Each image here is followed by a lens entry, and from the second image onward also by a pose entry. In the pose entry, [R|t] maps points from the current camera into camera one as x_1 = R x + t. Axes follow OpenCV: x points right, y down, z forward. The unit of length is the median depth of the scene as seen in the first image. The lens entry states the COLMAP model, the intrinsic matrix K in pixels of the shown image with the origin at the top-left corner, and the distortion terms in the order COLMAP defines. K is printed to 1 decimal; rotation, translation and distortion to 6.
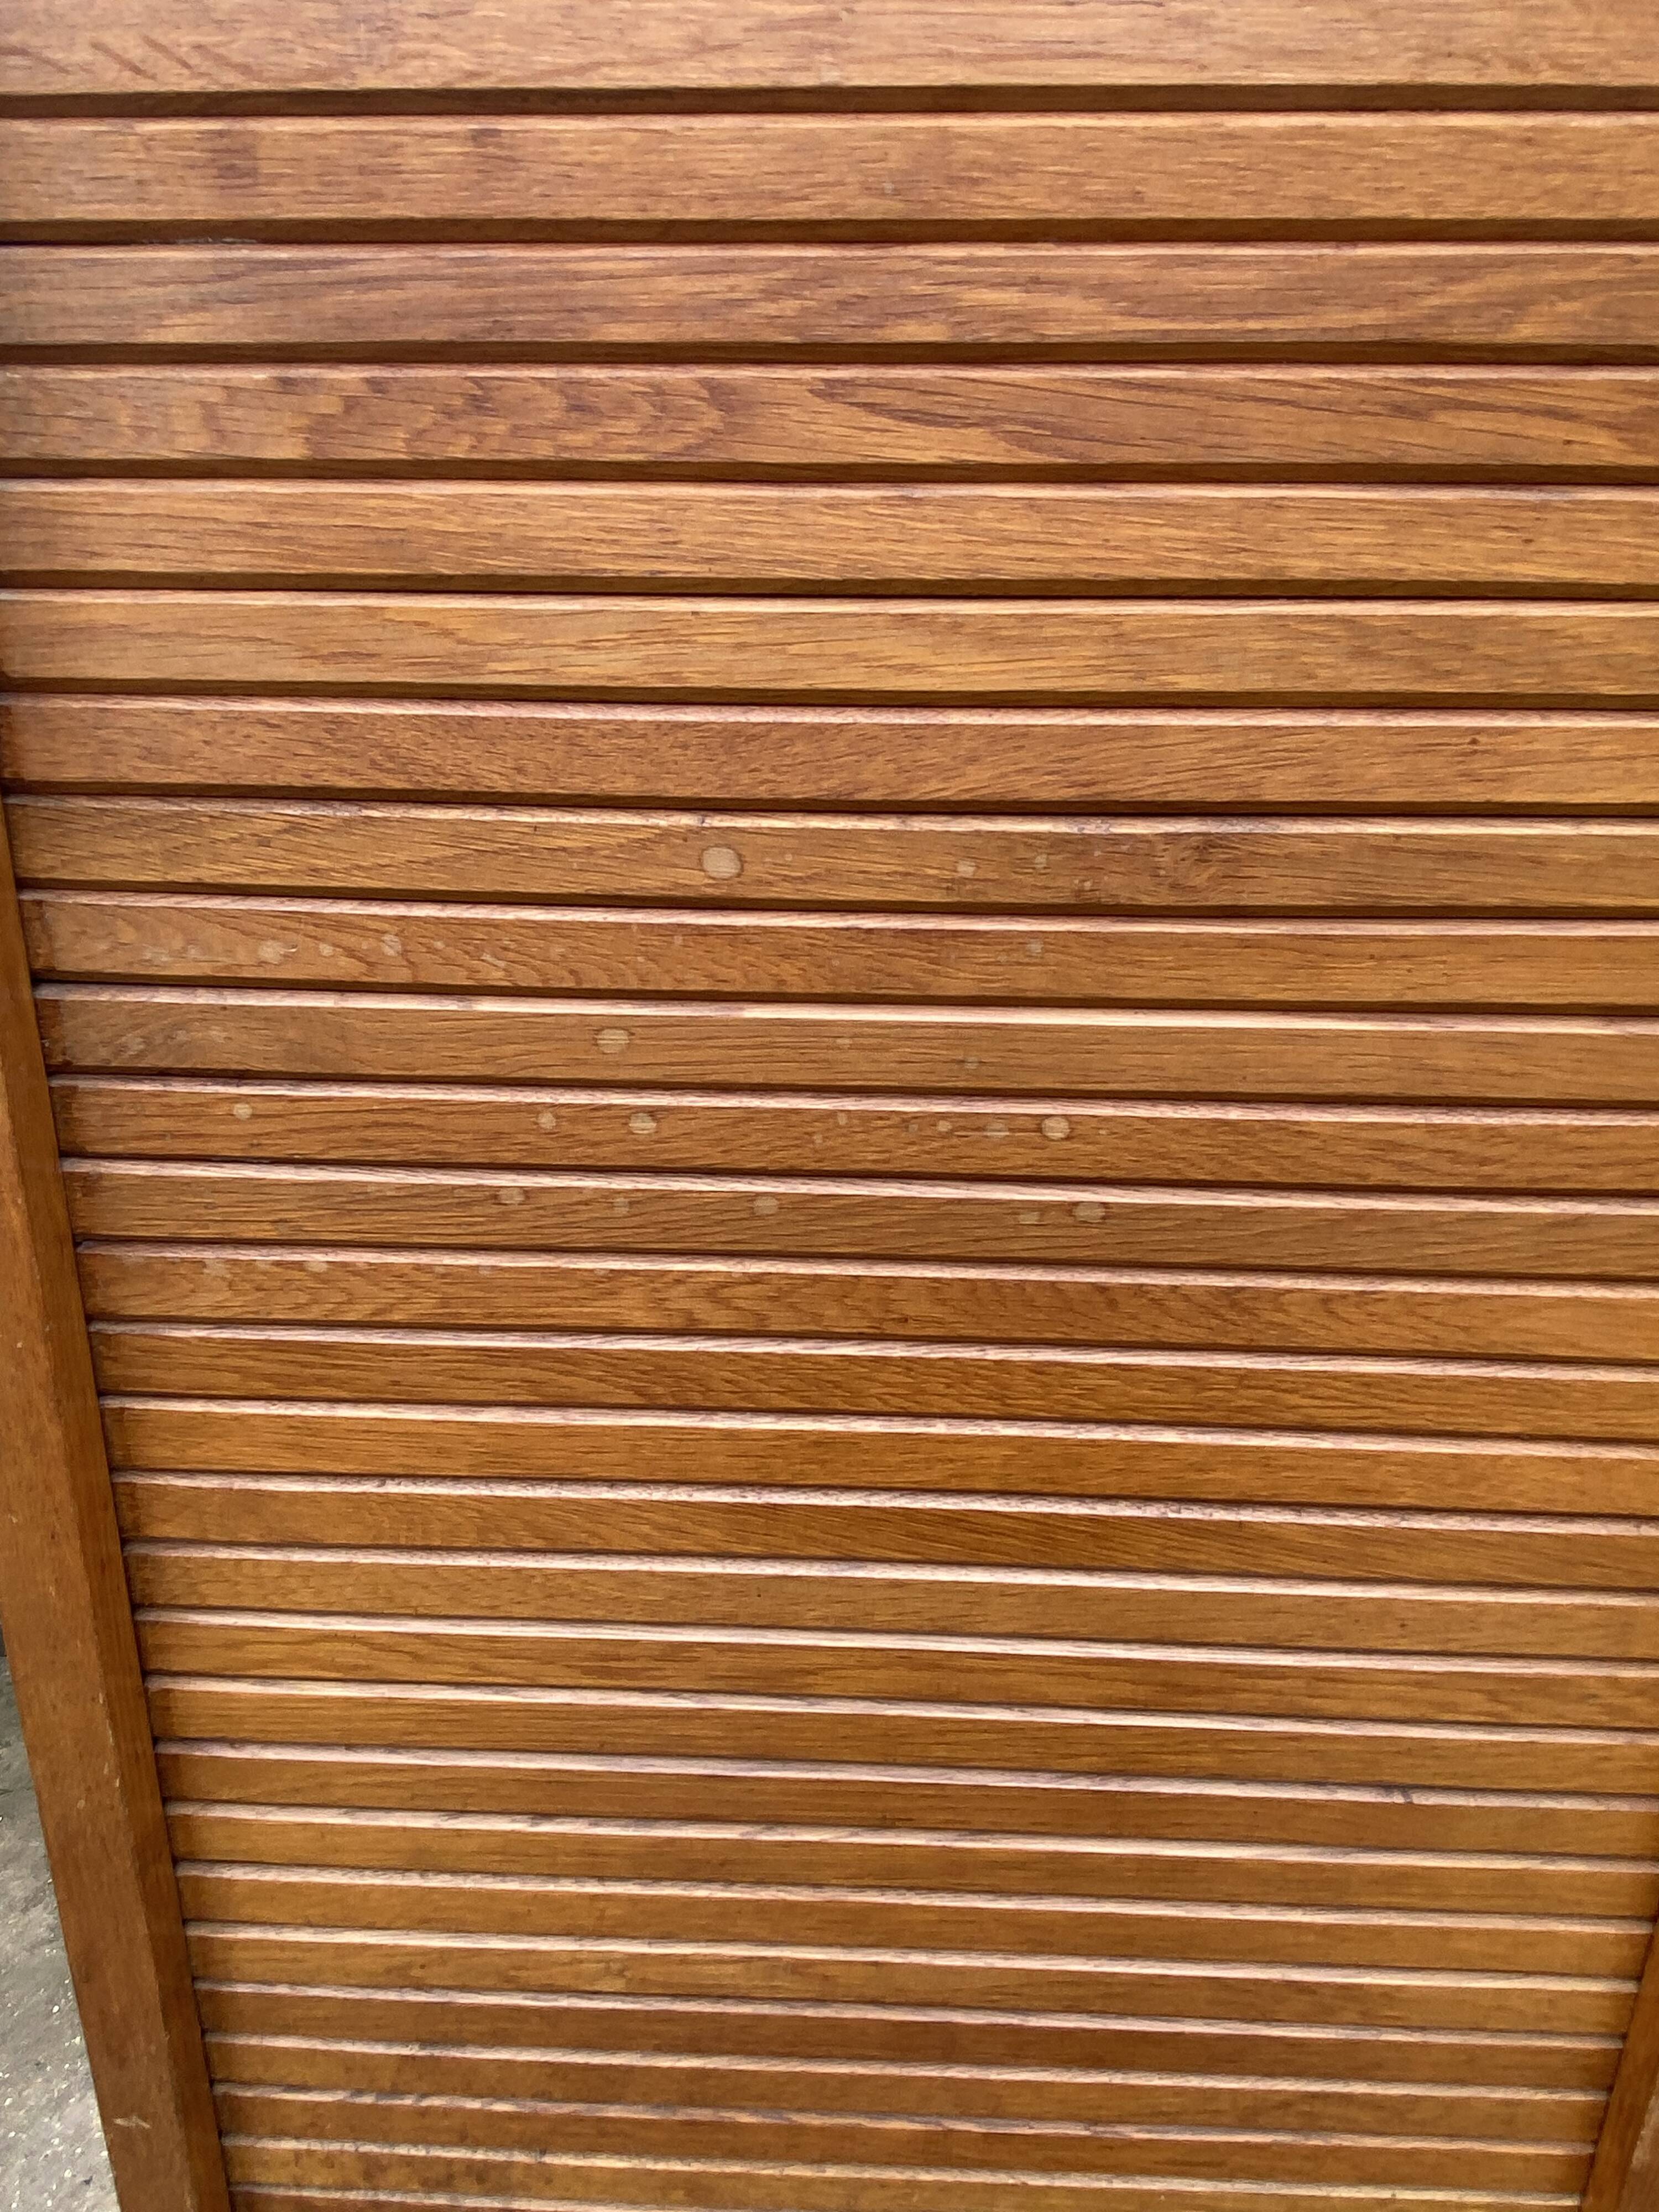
lens RADIAL K [[1436.0, 0, 823.6], [0, 1436.0, 1099.3], [0, 0, 1]] dist [0.034791, -0.043707]
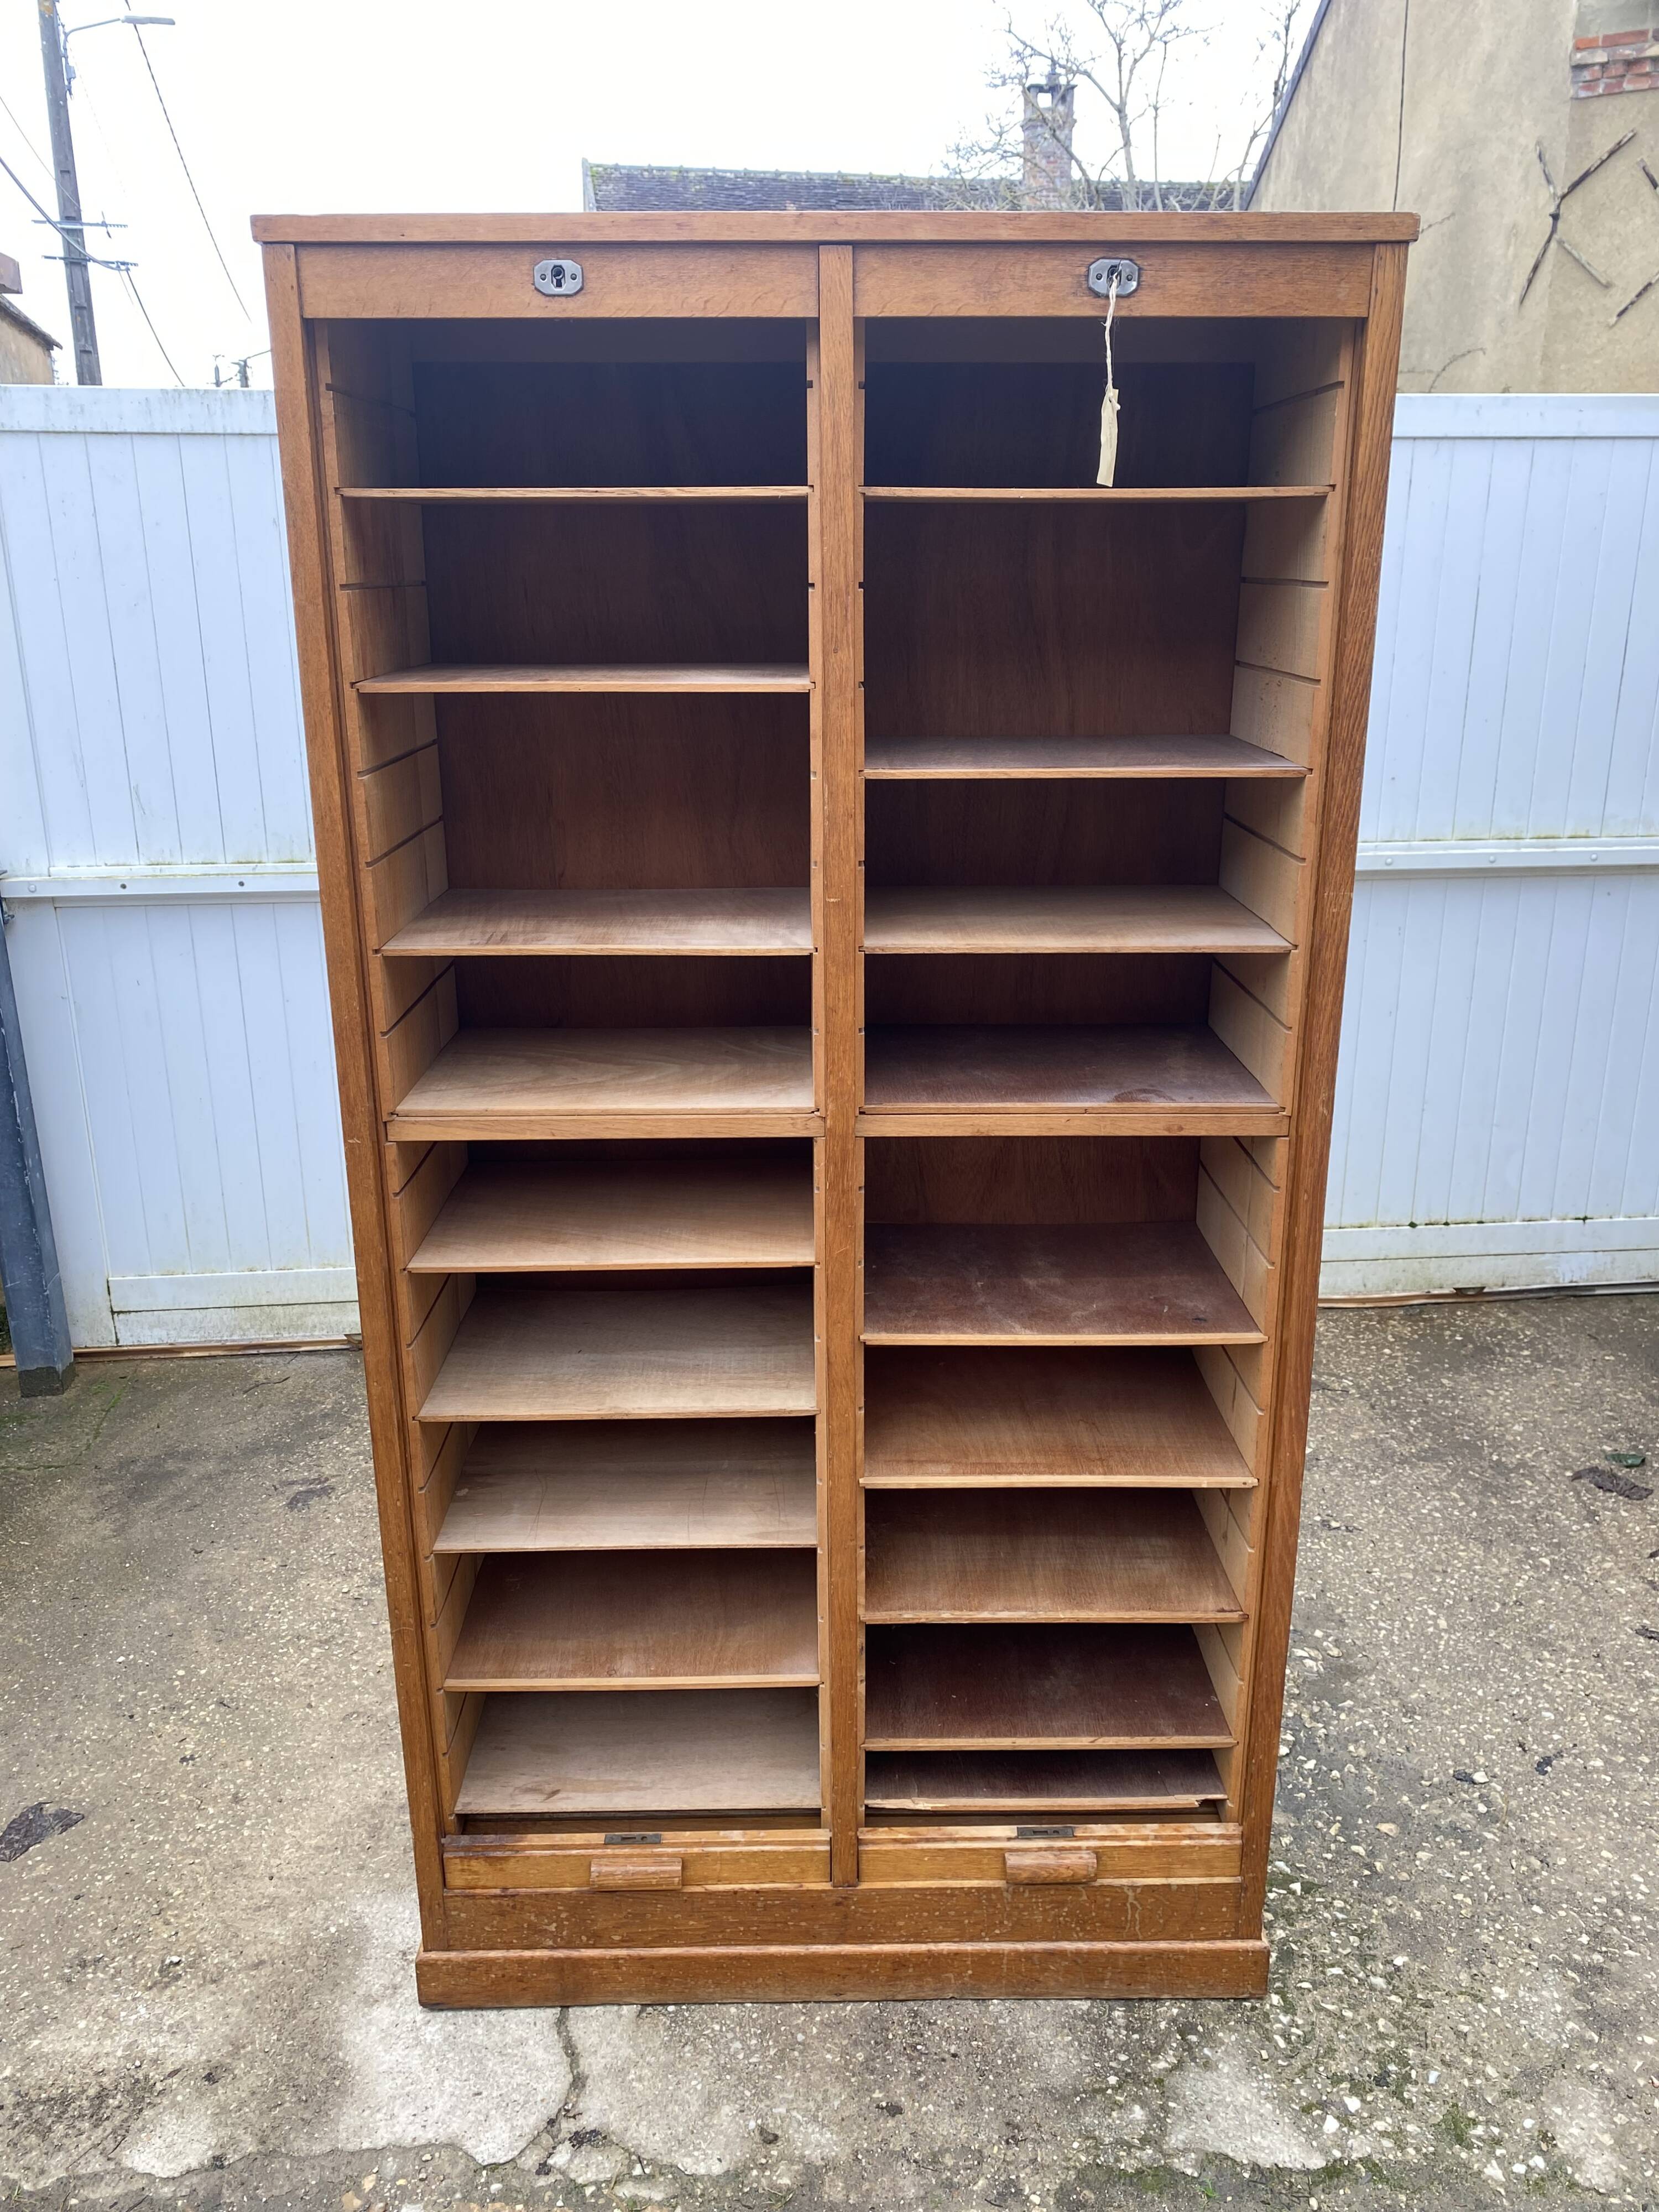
lens RADIAL K [[1679.1, 0, 835.1], [0, 1679.1, 1072.0], [0, 0, 1]] dist [0.010605, -0.009119]
pose [[0.997730, -0.034067, 0.058092, 0.472549], [0.034227, 0.999413, -0.001757, 0.802750], [-0.057998, 0.003741, 0.998310, -3.625127]]
